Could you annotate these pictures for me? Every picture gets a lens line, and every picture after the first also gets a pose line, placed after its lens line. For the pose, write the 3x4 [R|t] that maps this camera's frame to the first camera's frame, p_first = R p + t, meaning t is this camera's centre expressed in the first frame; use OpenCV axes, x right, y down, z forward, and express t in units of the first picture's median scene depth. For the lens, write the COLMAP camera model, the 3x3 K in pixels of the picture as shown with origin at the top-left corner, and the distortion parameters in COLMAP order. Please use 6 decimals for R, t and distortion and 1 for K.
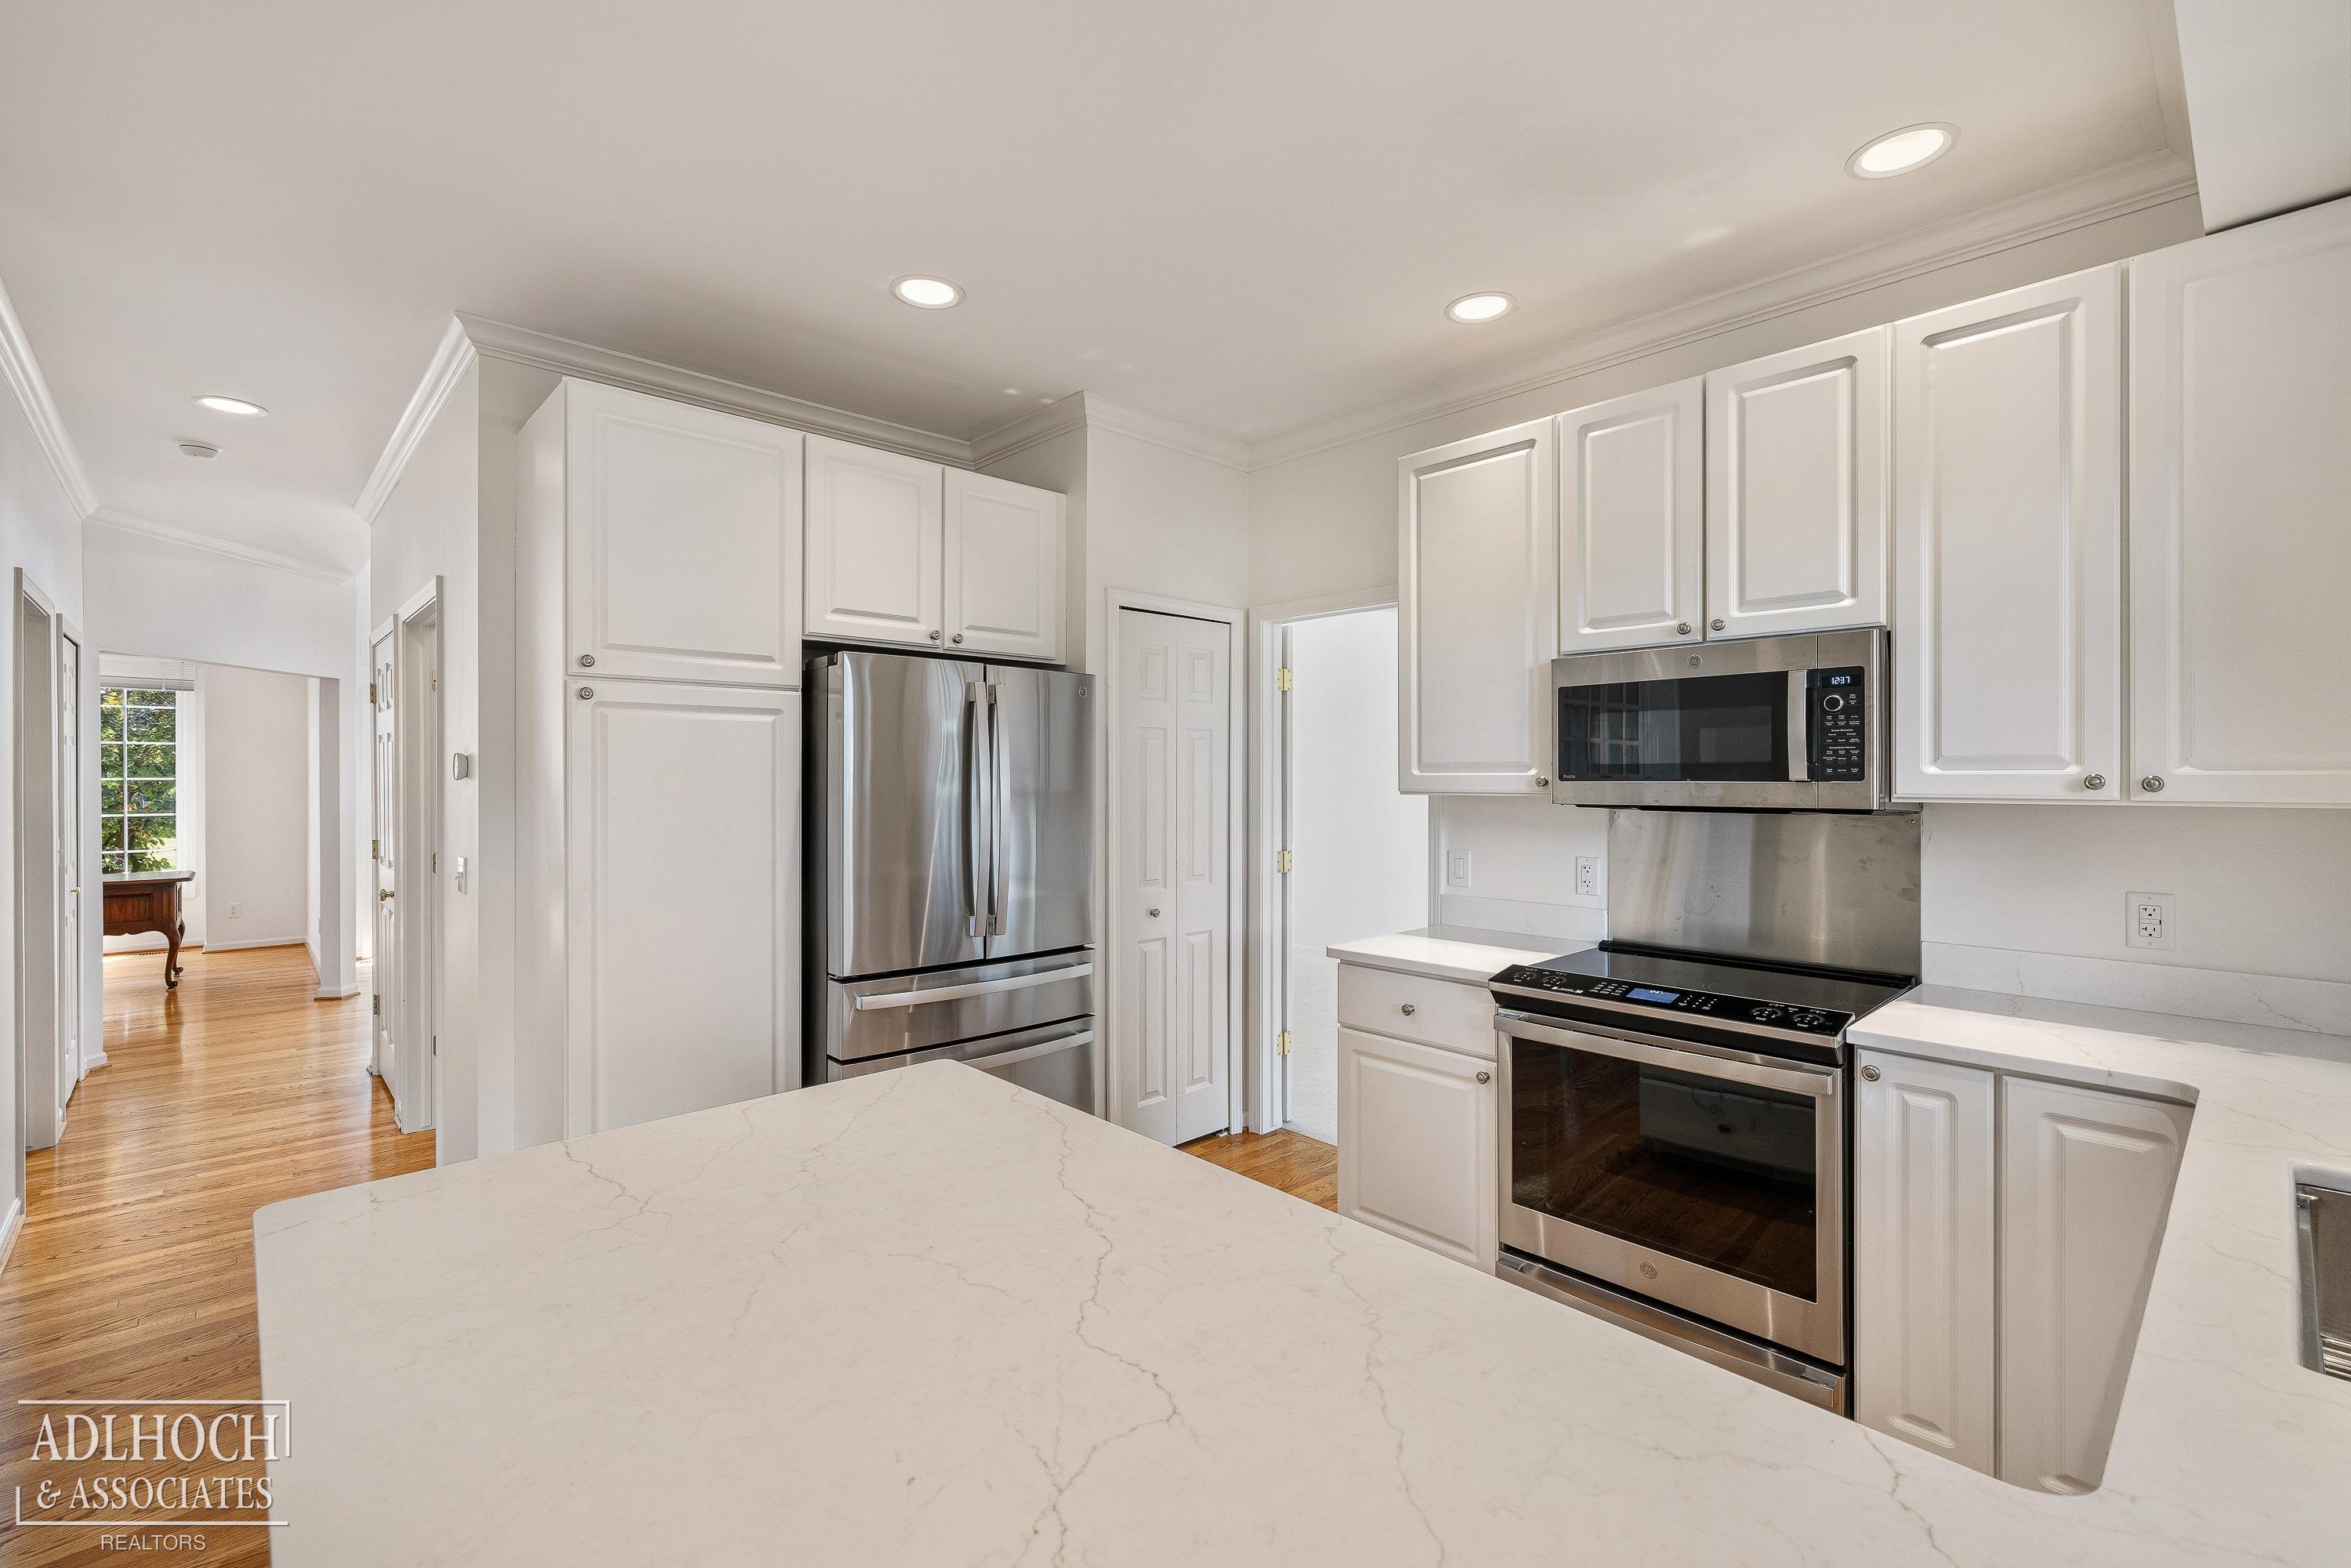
lens RADIAL K [[1019.1, 0, 1178.6], [0, 1019.1, 775.2], [0, 0, 1]] dist [0.003470, -0.000084]
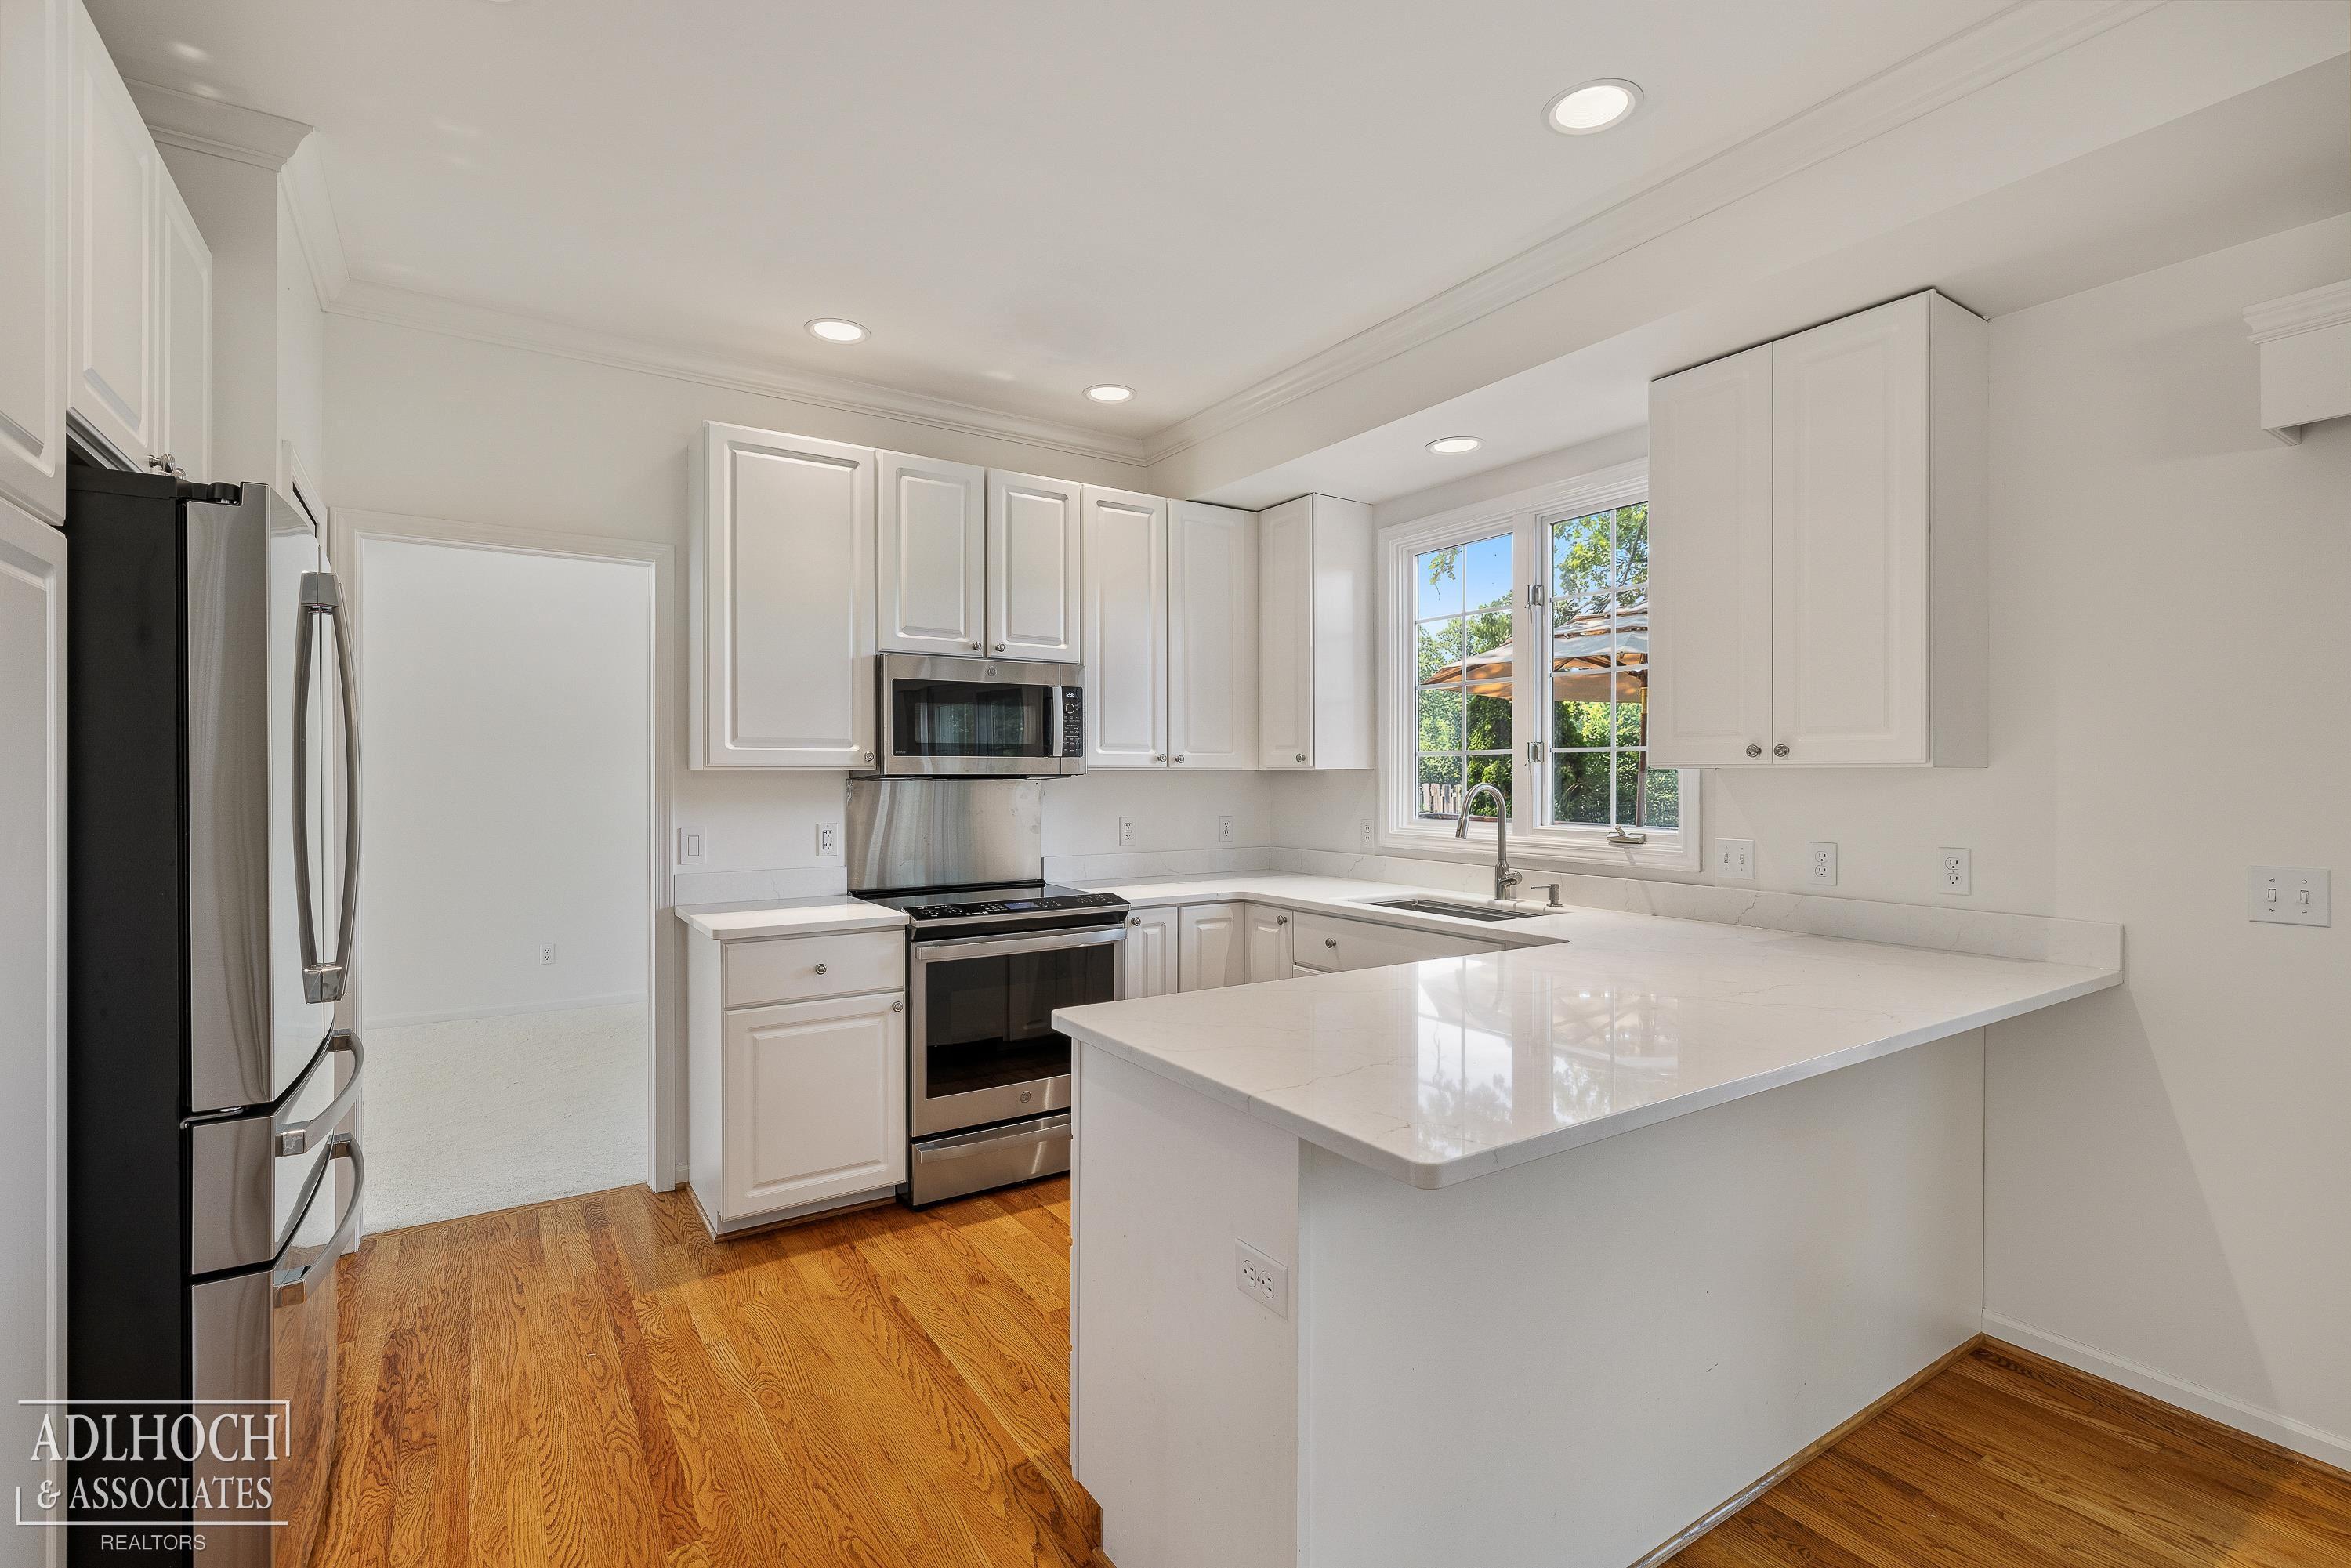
lens RADIAL K [[1064.4, 0, 1180.3], [0, 1064.4, 780.8], [0, 0, 1]] dist [-0.002175, -0.000064]
pose [[0.161451, -0.005383, 0.986866, -0.885024], [-0.000027, 0.999985, 0.005459, 0.030641], [-0.986881, -0.000908, 0.161449, 0.494814]]
